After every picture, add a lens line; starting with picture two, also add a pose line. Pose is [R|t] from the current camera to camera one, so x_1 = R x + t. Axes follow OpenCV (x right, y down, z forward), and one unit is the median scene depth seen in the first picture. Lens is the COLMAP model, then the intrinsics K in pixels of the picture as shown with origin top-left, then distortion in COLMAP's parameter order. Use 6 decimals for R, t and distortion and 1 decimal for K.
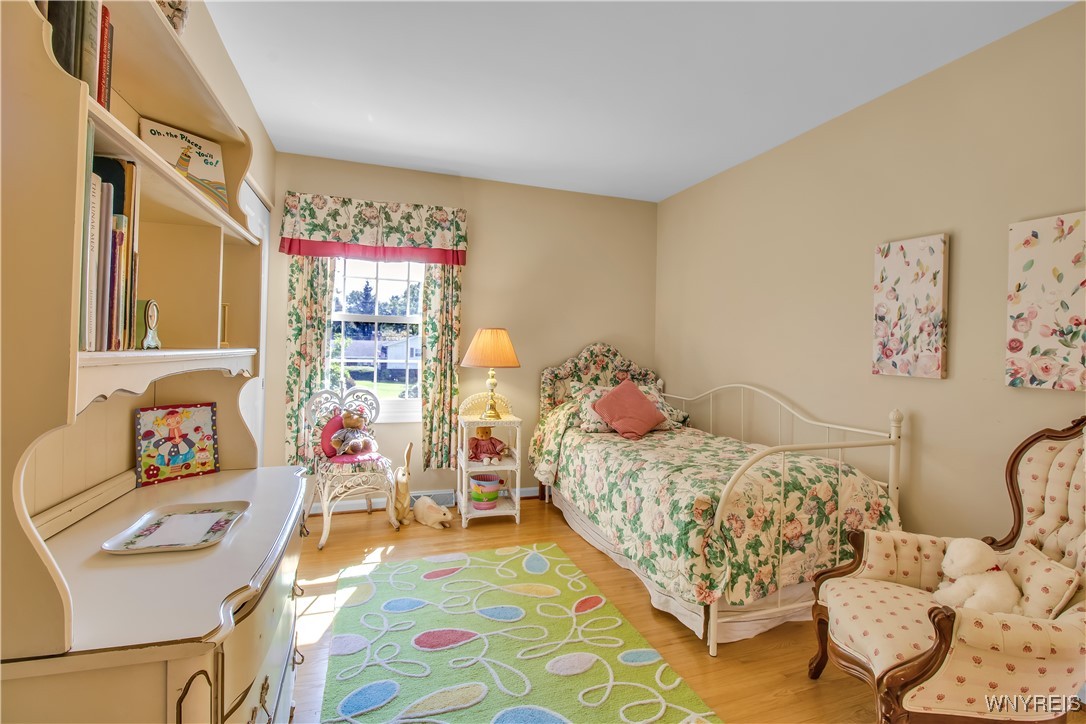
lens RADIAL K [[505.1, 0, 543.6], [0, 505.1, 354.6], [0, 0, 1]] dist [-0.001202, -0.004011]
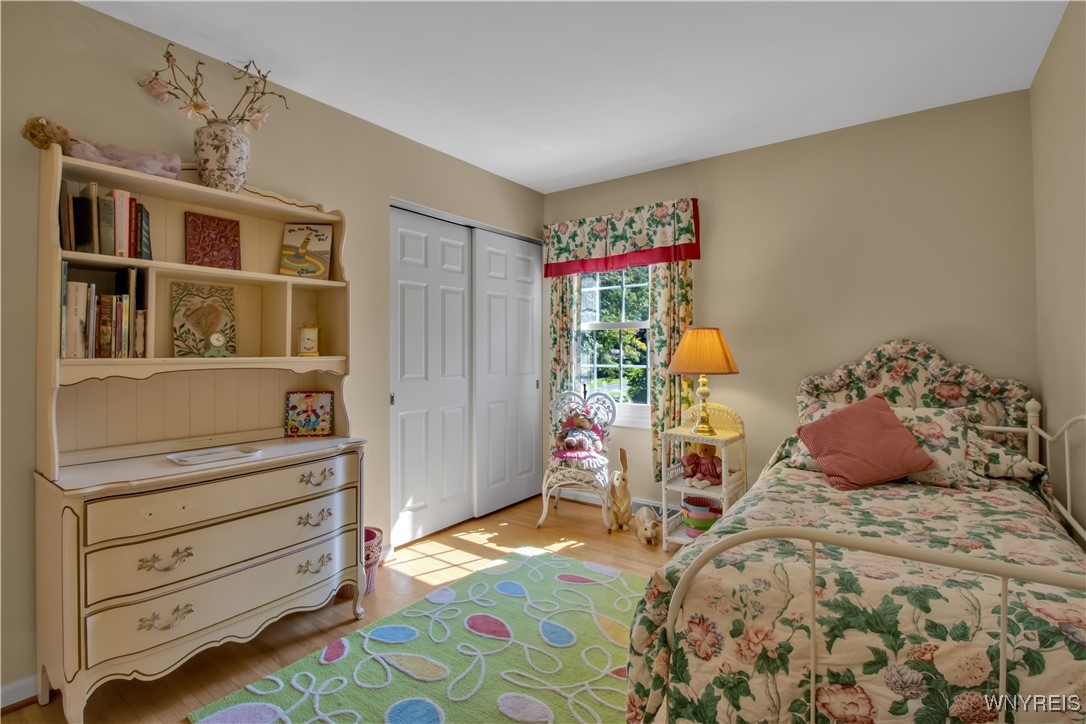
lens RADIAL K [[505.1, 0, 542.0], [0, 505.1, 353.4], [0, 0, 1]] dist [-0.001202, -0.004011]
pose [[0.574576, -0.019549, -0.818218, 0.459691], [0.006162, 0.999790, -0.019560, 0.005879], [0.818428, 0.006197, 0.574575, 0.294220]]
